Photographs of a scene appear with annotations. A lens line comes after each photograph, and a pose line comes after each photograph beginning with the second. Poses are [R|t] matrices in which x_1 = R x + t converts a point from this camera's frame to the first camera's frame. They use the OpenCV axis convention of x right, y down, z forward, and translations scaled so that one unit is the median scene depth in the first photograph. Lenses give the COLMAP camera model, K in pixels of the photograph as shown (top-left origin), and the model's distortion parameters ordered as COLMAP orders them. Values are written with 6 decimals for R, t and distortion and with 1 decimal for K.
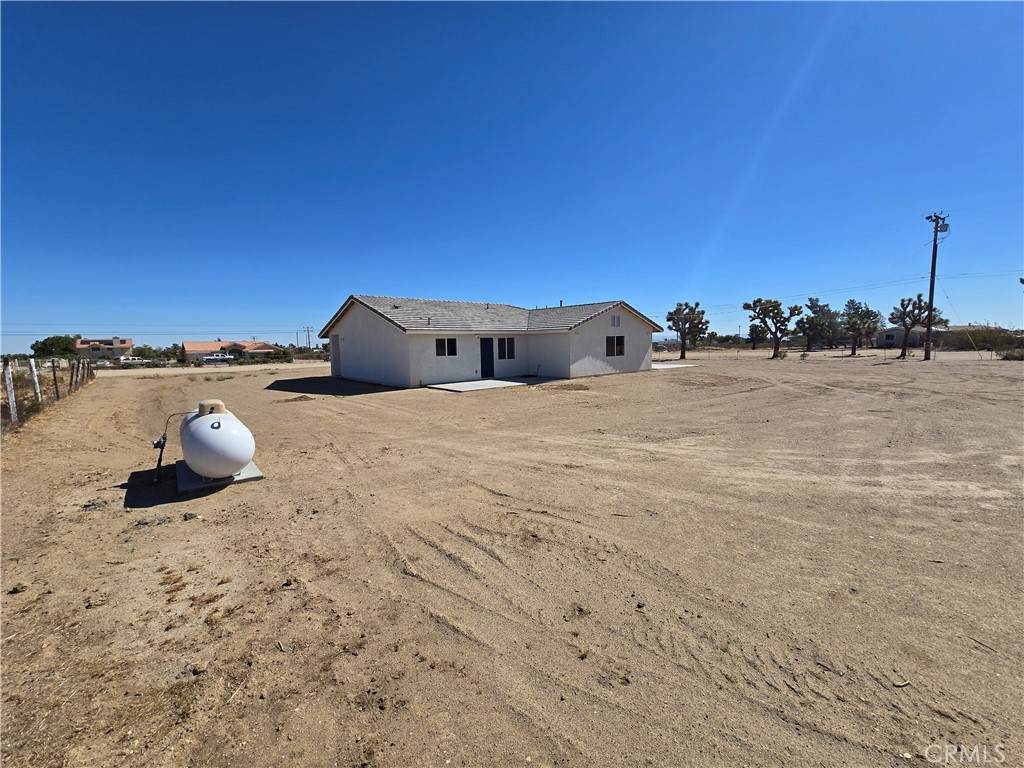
lens RADIAL K [[410.7, 0, 512.0], [0, 410.7, 384.0], [0, 0, 1]] dist [-0.000912, -0.000016]
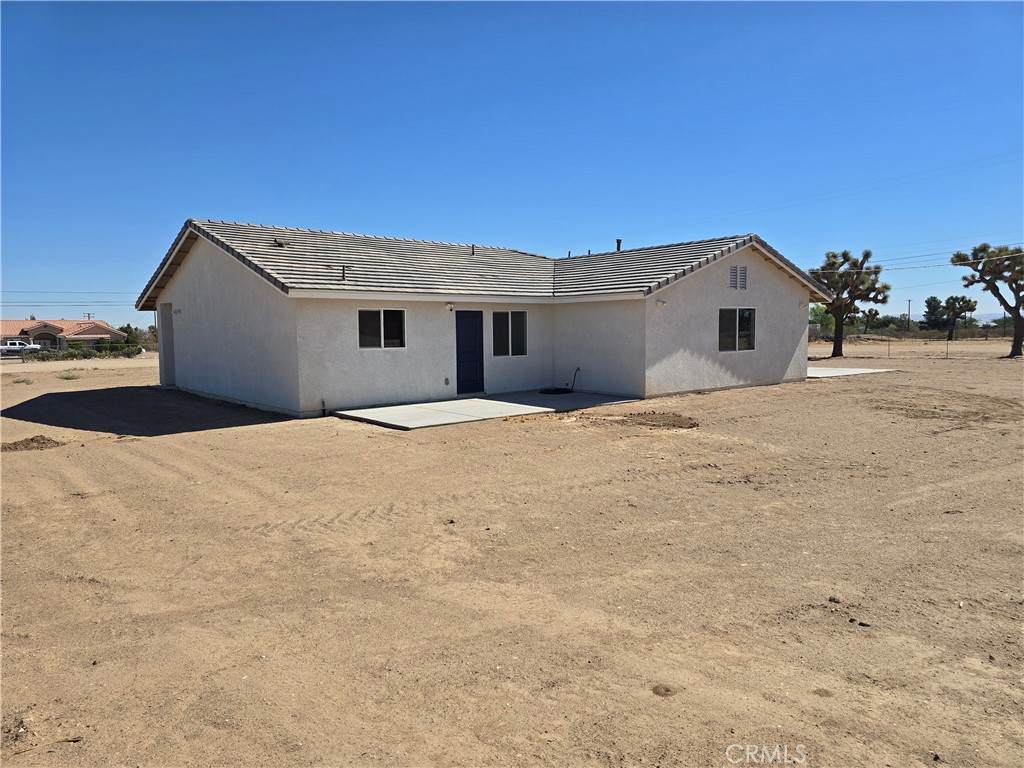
lens RADIAL K [[684.7, 0, 512.0], [0, 684.7, 384.0], [0, 0, 1]] dist [0.010479, 0.001078]
pose [[0.999948, 0.008047, -0.006253, -0.005876], [-0.008150, 0.999827, -0.016737, -0.013166], [0.006117, 0.016787, 0.999840, 0.196099]]
